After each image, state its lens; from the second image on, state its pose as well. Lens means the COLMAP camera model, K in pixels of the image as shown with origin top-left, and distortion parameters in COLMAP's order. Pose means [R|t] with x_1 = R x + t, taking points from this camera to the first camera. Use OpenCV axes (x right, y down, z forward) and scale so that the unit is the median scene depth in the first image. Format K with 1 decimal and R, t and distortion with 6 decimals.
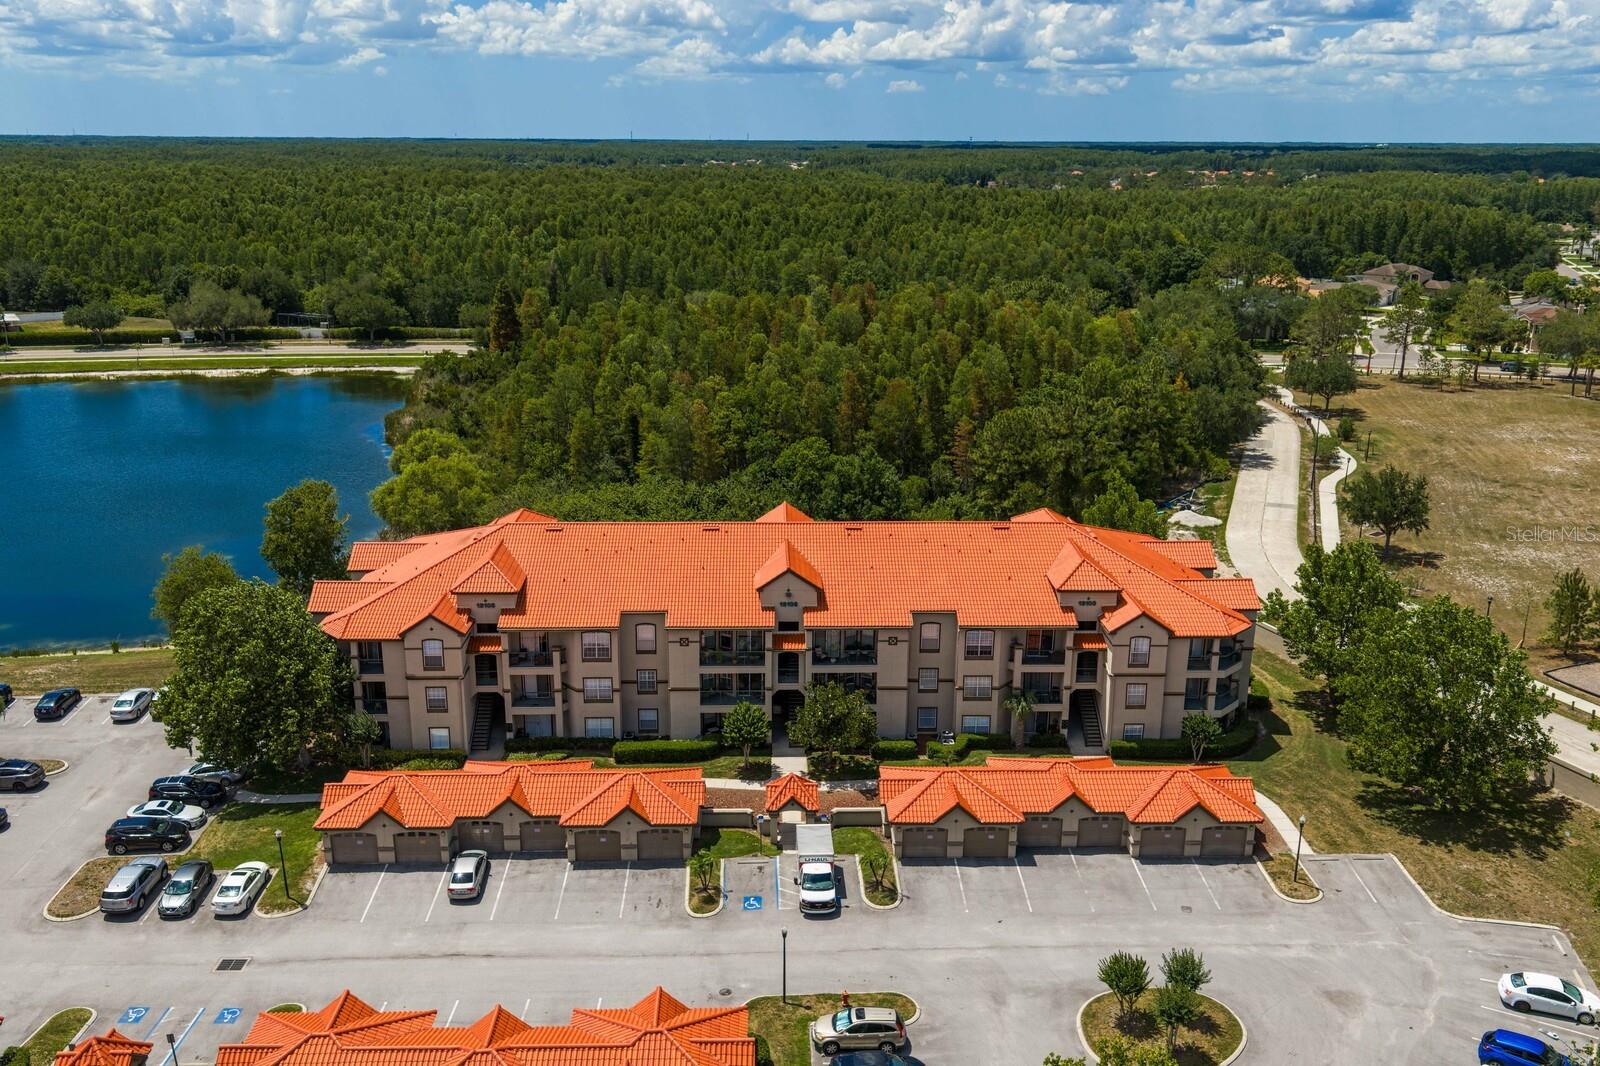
lens RADIAL K [[1353.6, 0, 800.0], [0, 1353.6, 533.0], [0, 0, 1]] dist [0.028295, -0.010263]
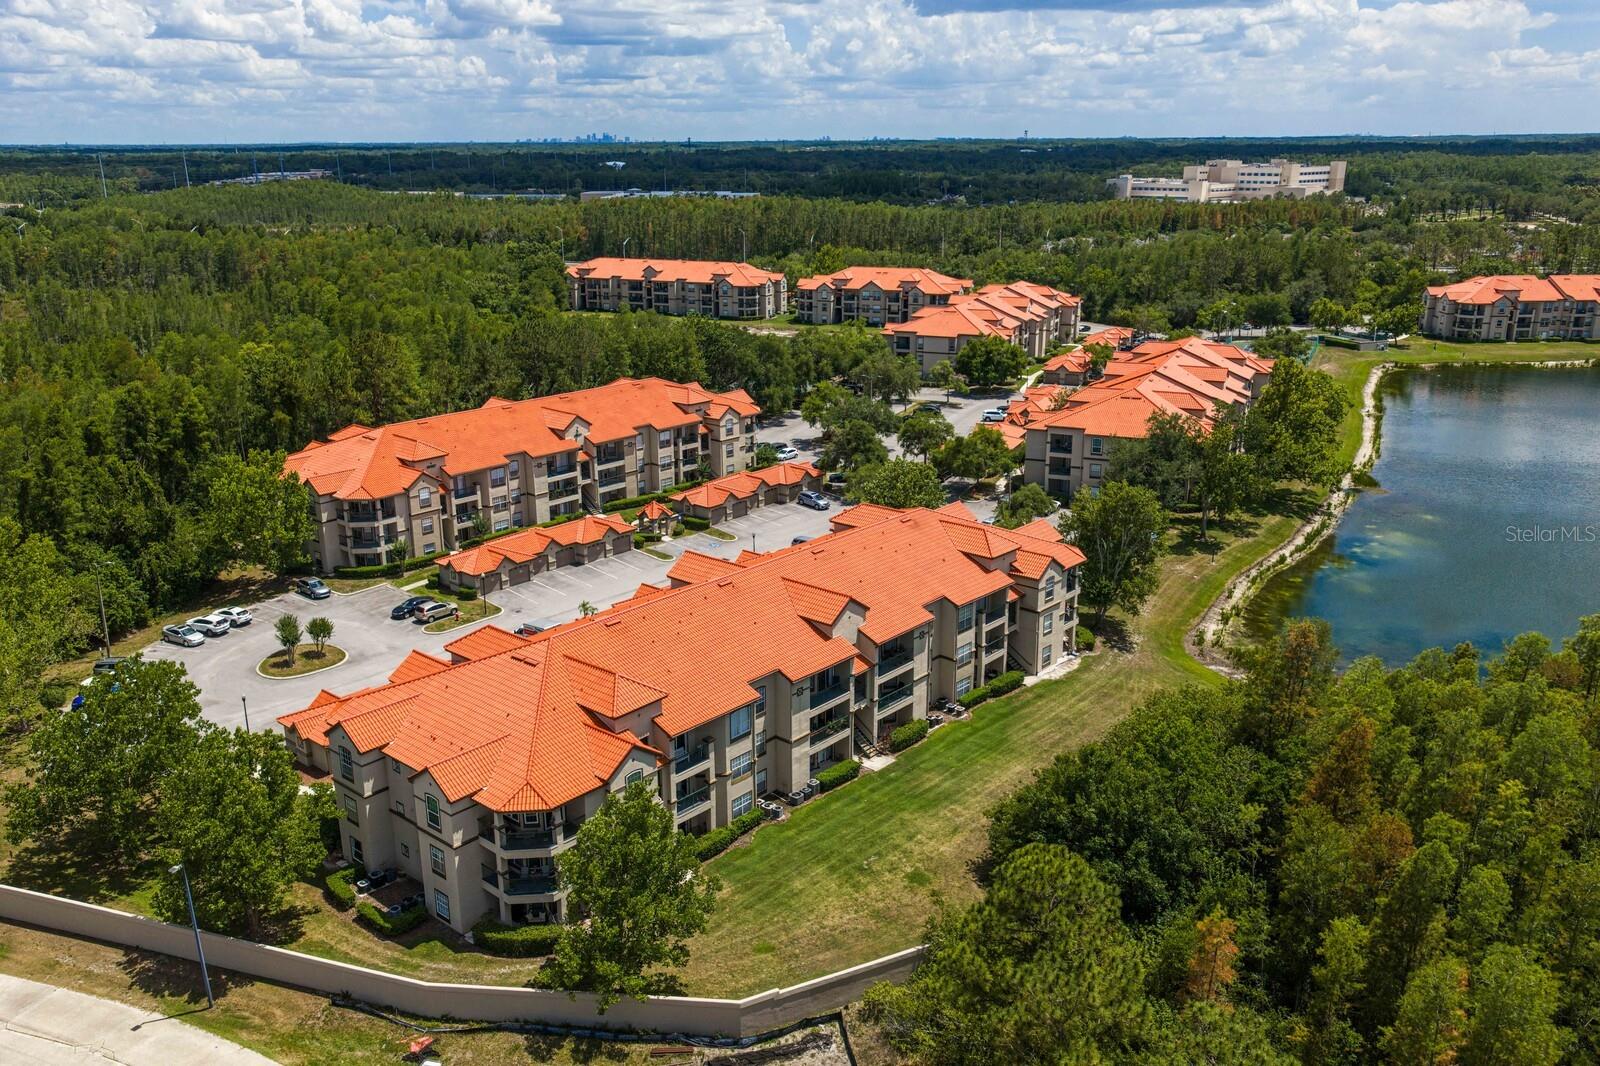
lens RADIAL K [[1304.0, 0, 800.0], [0, 1304.0, 533.0], [0, 0, 1]] dist [0.045209, -0.069933]
pose [[0.682509, -0.221459, 0.696519, -0.742958], [0.225451, 0.970309, 0.087594, -0.121873], [-0.695237, 0.097247, 0.712172, 0.285446]]
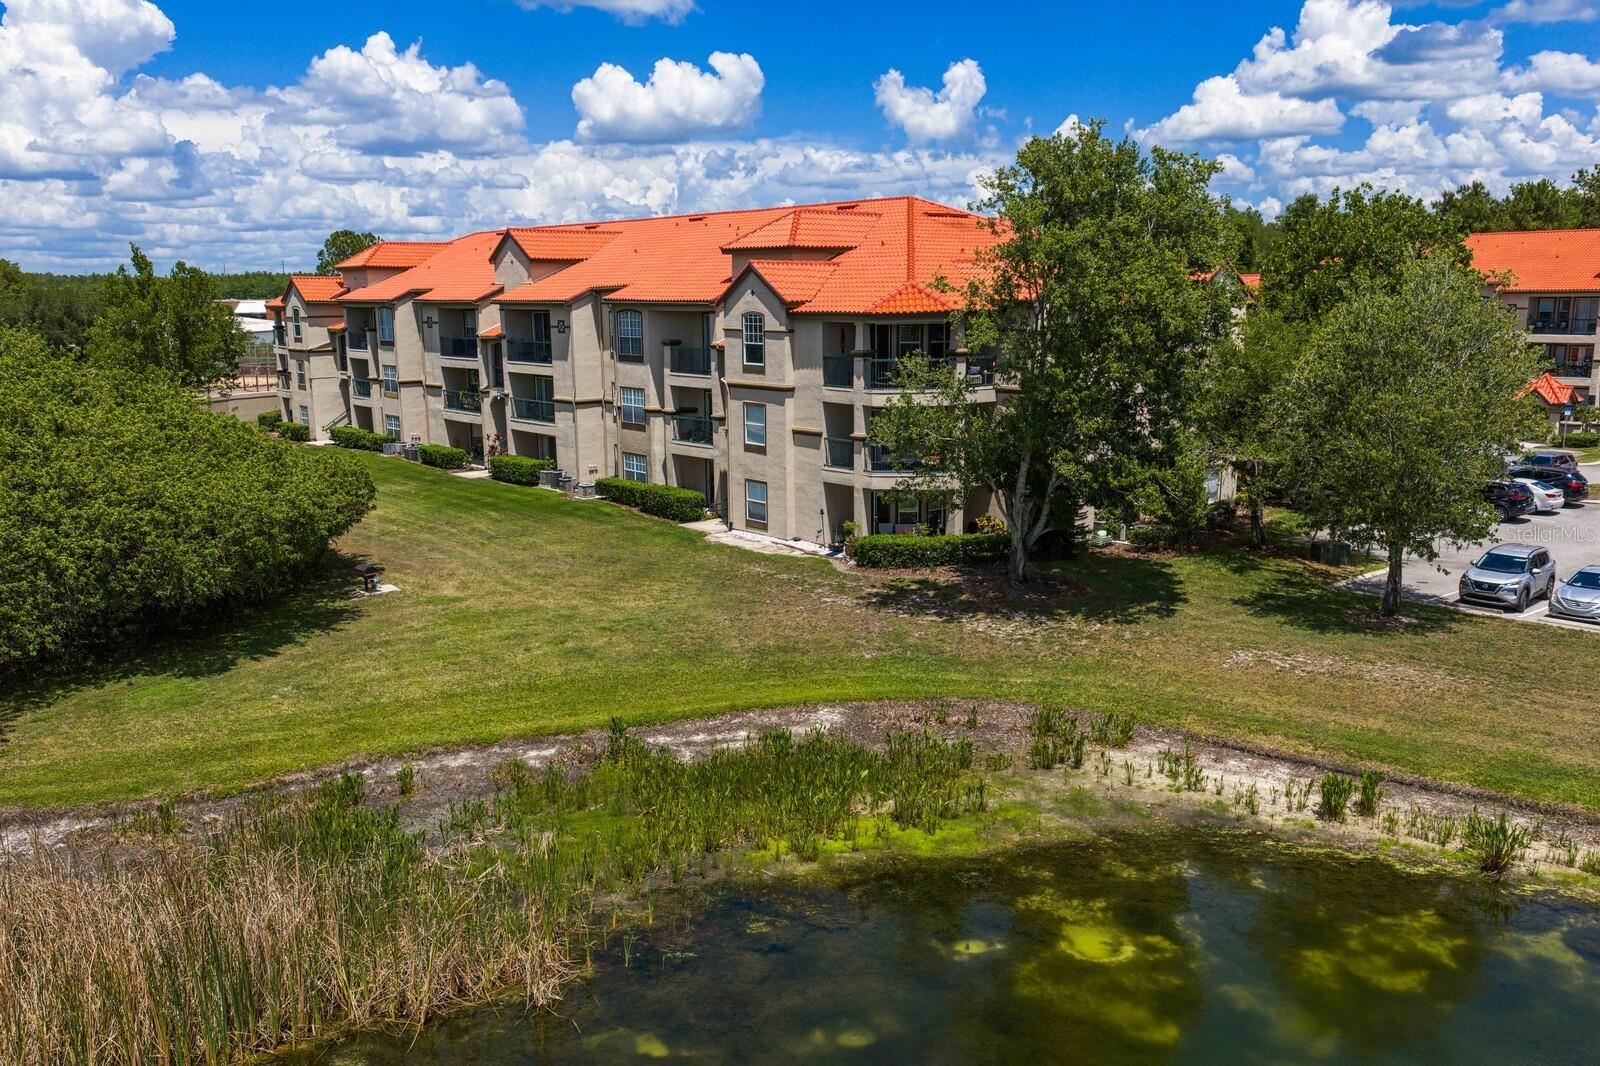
lens RADIAL K [[1311.2, 0, 800.0], [0, 1311.2, 533.0], [0, 0, 1]] dist [0.080772, -0.177220]
pose [[0.622396, 0.130190, -0.771799, 0.681008], [-0.217788, 0.975934, -0.011006, 0.164169], [0.751792, 0.174939, 0.635771, 0.681337]]
